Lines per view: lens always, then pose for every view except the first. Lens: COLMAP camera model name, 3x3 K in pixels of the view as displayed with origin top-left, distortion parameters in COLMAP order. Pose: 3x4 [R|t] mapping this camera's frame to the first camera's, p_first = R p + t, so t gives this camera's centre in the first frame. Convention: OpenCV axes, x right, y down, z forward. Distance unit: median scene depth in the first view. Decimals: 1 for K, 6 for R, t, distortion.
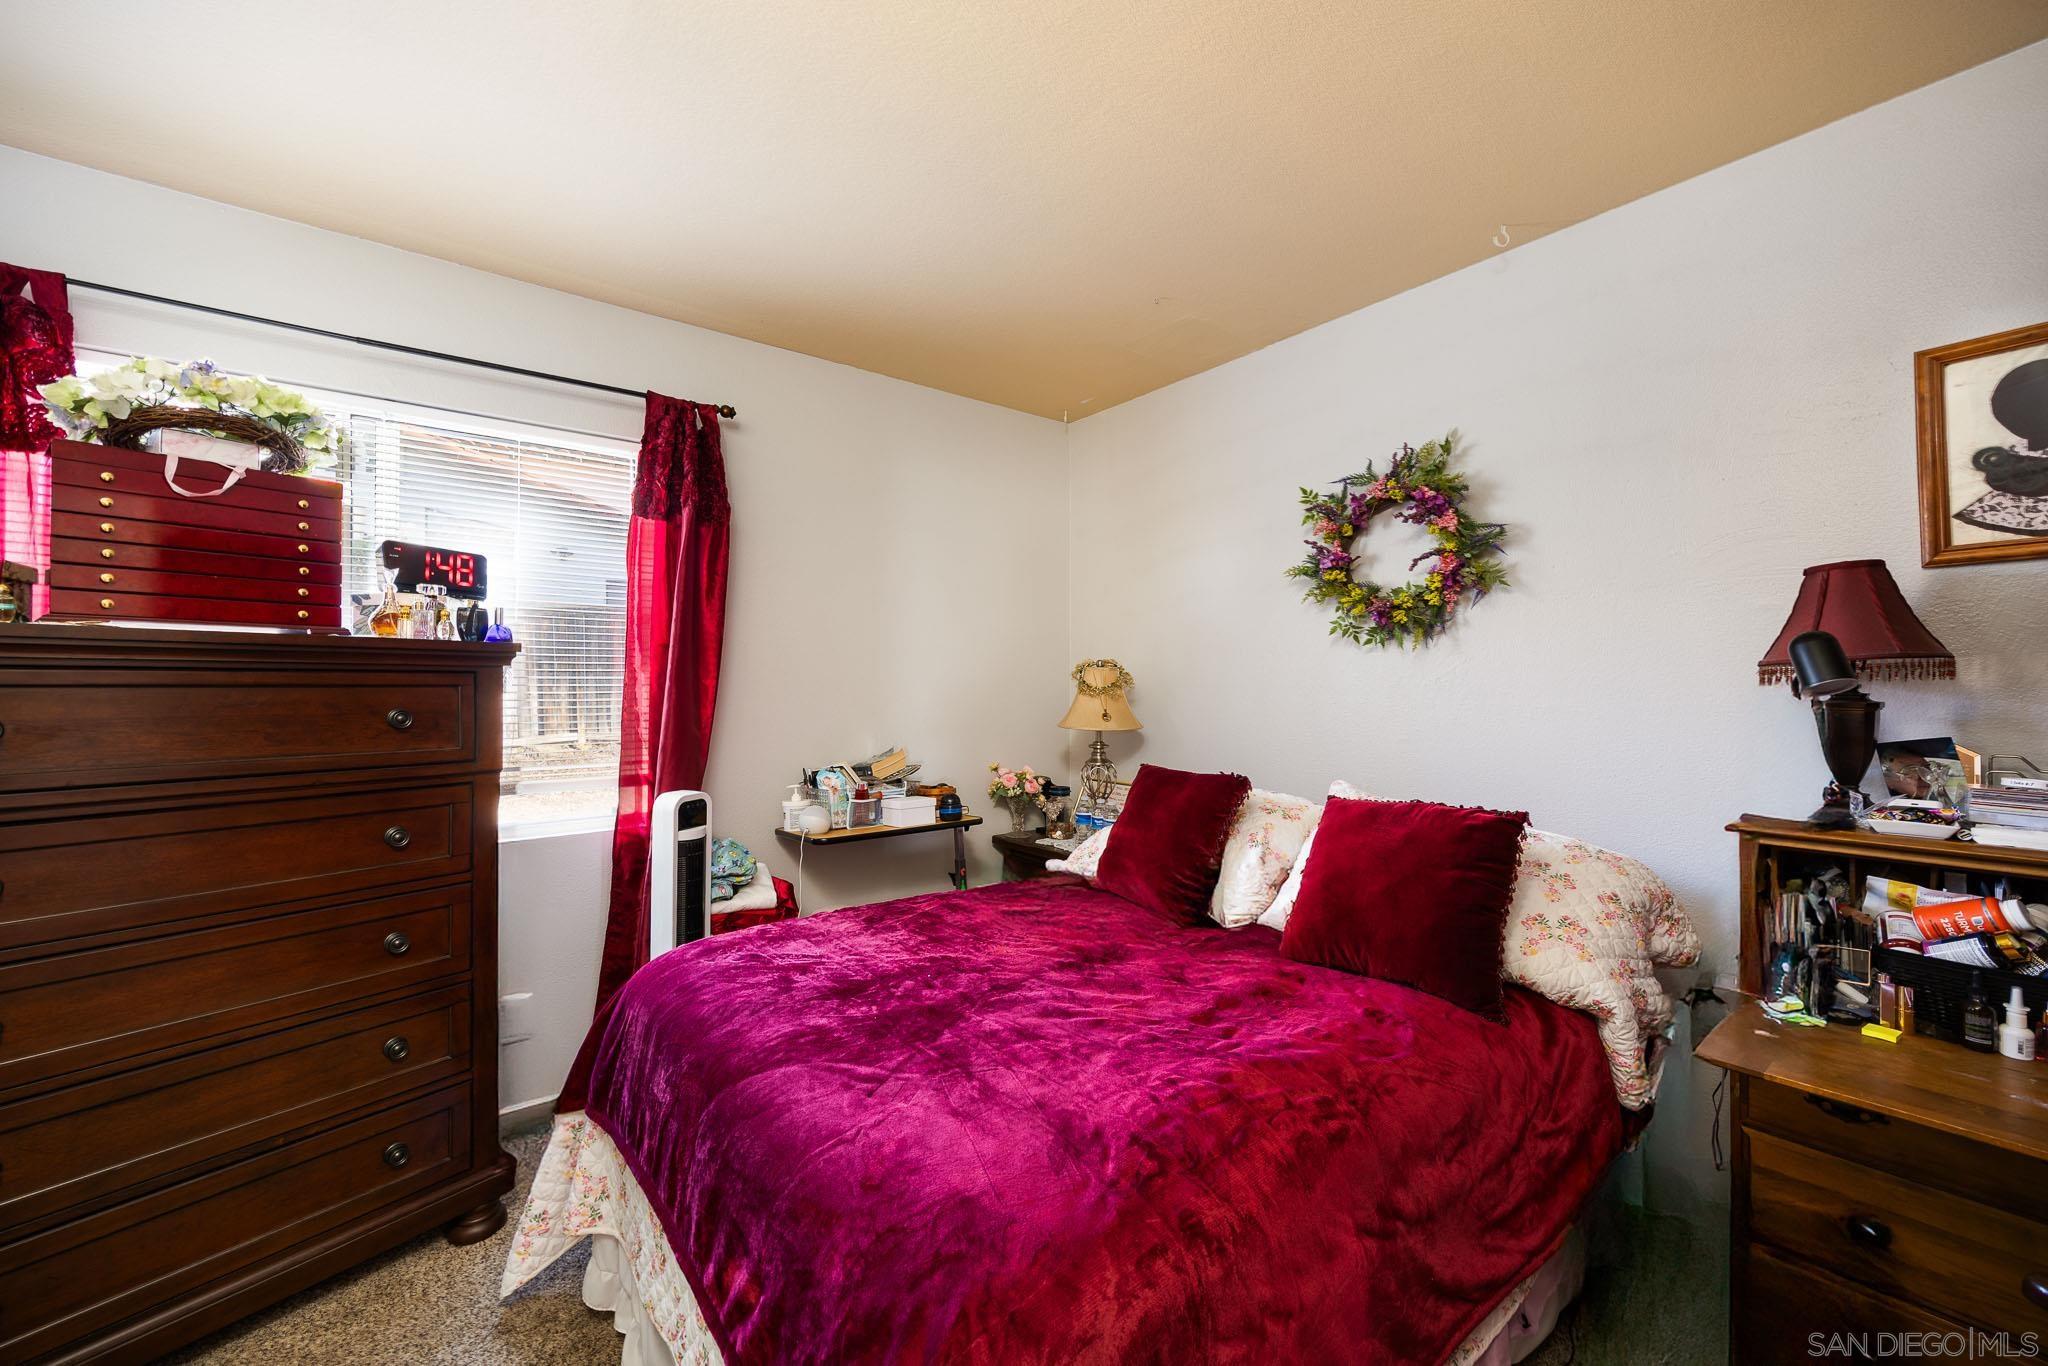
lens RADIAL K [[776.3, 0, 1017.9], [0, 776.3, 682.8], [0, 0, 1]] dist [-0.002308, 0.000349]
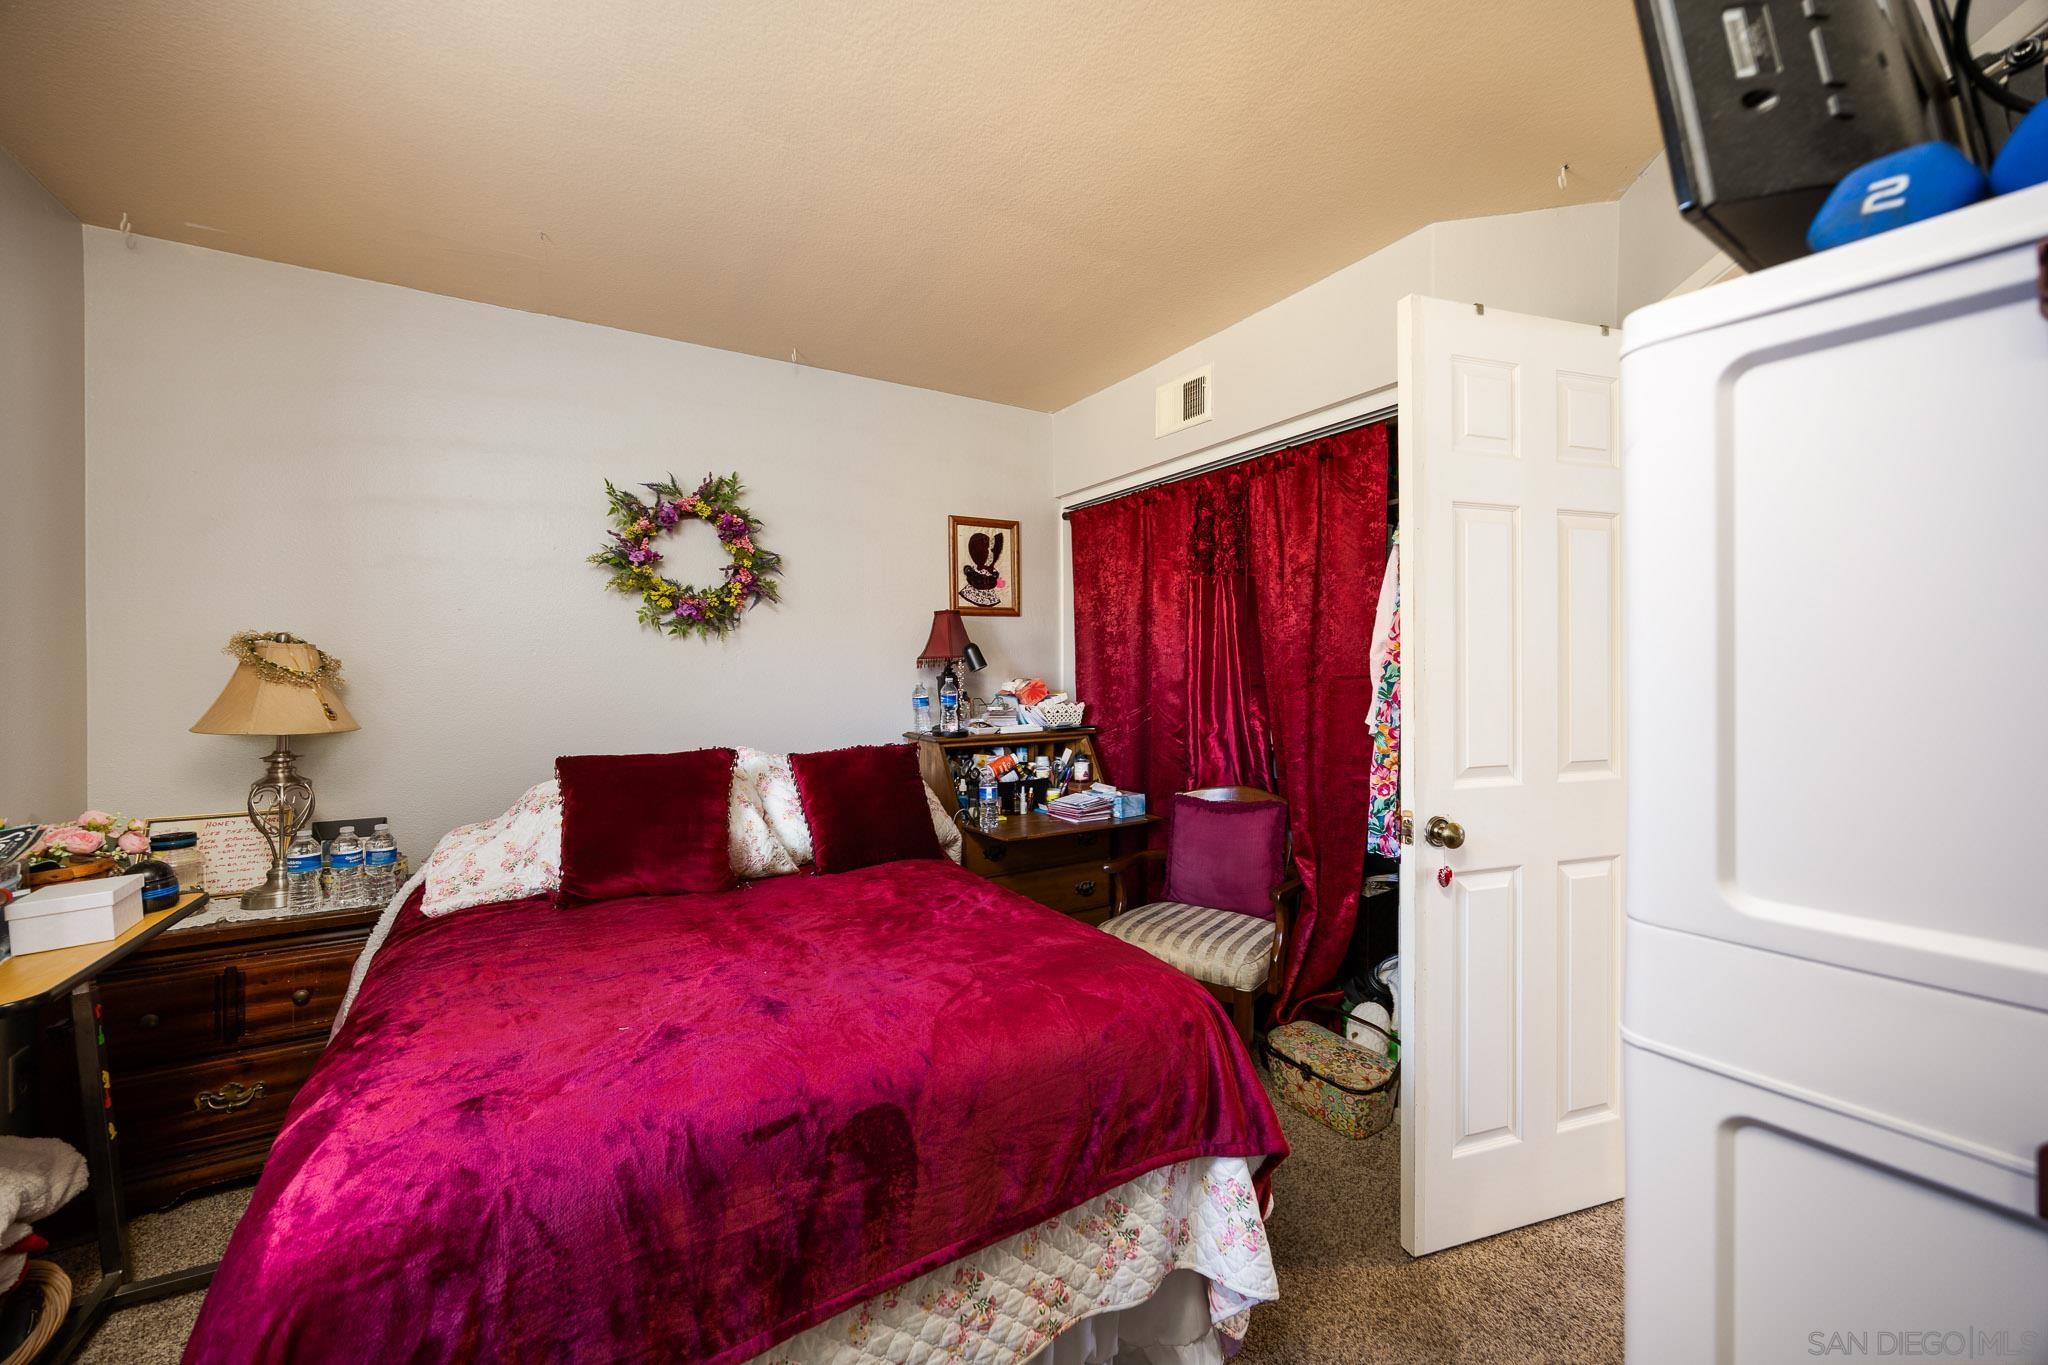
lens RADIAL K [[776.3, 0, 1022.0], [0, 776.3, 675.2], [0, 0, 1]] dist [-0.002308, 0.000349]
pose [[0.128718, 0.000359, 0.991681, -0.664696], [0.004901, 0.999987, -0.000998, 0.016190], [-0.991669, 0.004989, 0.128714, 0.358704]]
